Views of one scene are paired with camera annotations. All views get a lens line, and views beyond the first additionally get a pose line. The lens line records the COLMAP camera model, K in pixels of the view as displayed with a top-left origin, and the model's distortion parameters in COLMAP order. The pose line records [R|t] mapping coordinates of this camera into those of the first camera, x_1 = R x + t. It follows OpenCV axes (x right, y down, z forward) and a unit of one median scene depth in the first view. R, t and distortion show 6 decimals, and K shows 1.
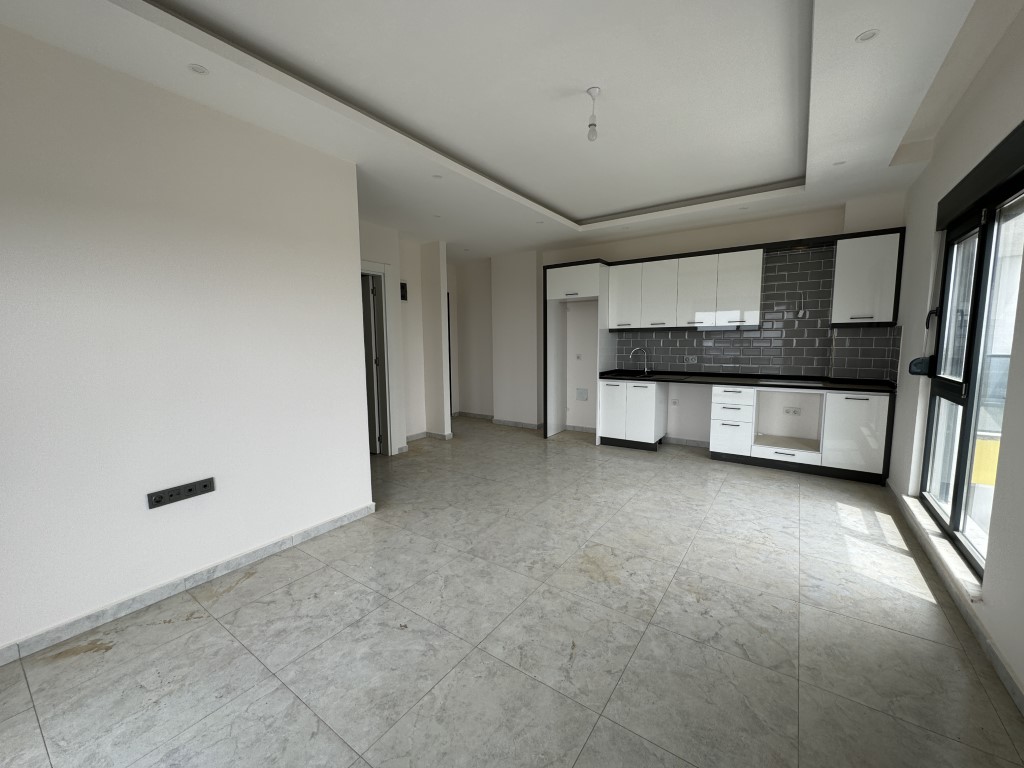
lens RADIAL K [[407.8, 0, 512.0], [0, 407.8, 384.0], [0, 0, 1]] dist [0.000102, 0.000269]
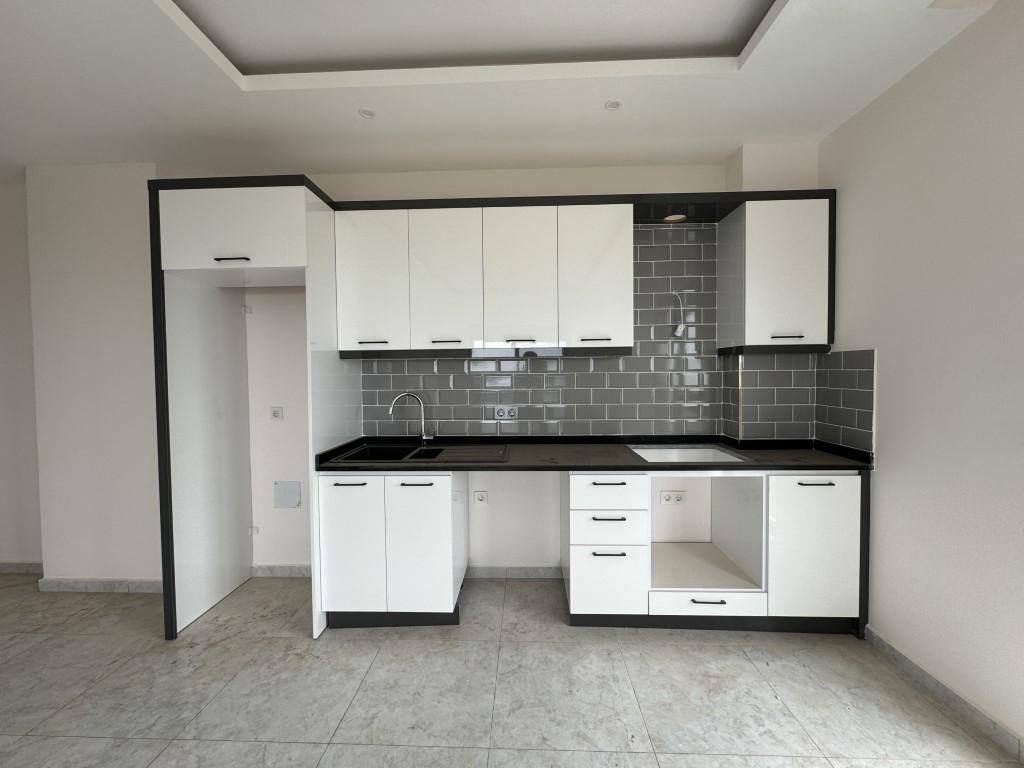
lens RADIAL K [[407.8, 0, 512.0], [0, 407.8, 384.0], [0, 0, 1]] dist [0.000102, 0.000269]
pose [[0.840658, -0.015491, 0.541344, 0.183112], [0.060428, 0.996032, -0.065337, -0.069910], [-0.538184, 0.087639, 0.838259, 0.627717]]
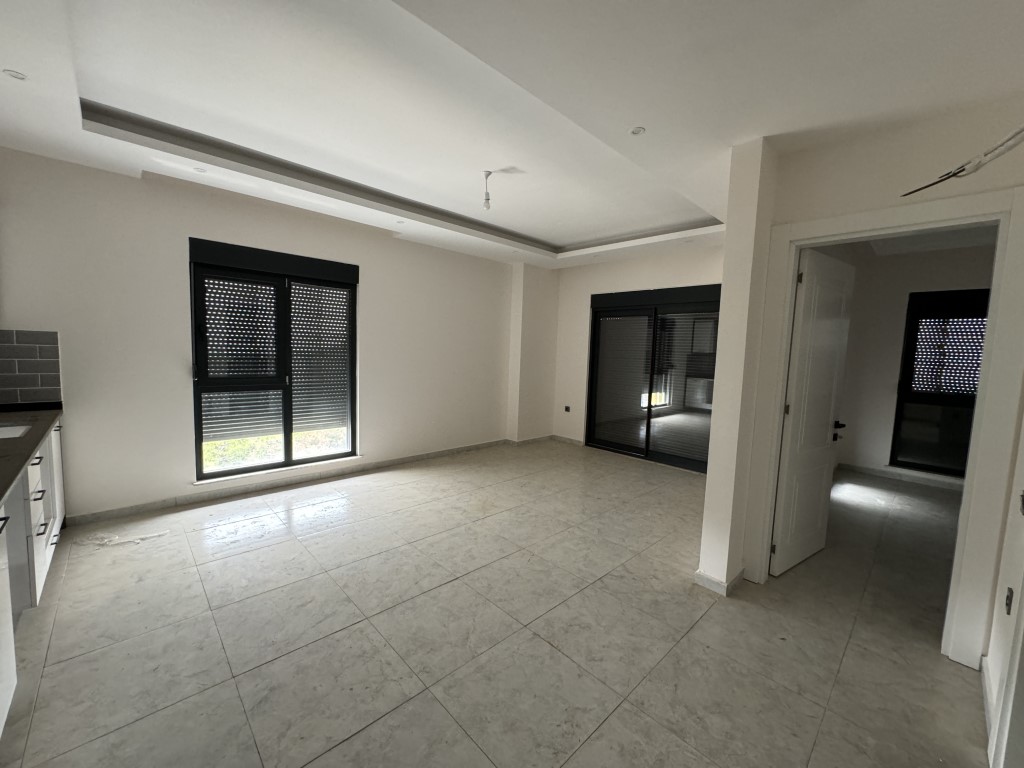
lens RADIAL K [[407.8, 0, 512.0], [0, 407.8, 384.0], [0, 0, 1]] dist [0.000102, 0.000269]
pose [[-0.980609, -0.041323, 0.191570, -0.089218], [-0.003544, 0.981096, 0.193489, -0.158322], [-0.195944, 0.189058, -0.962218, 1.279728]]
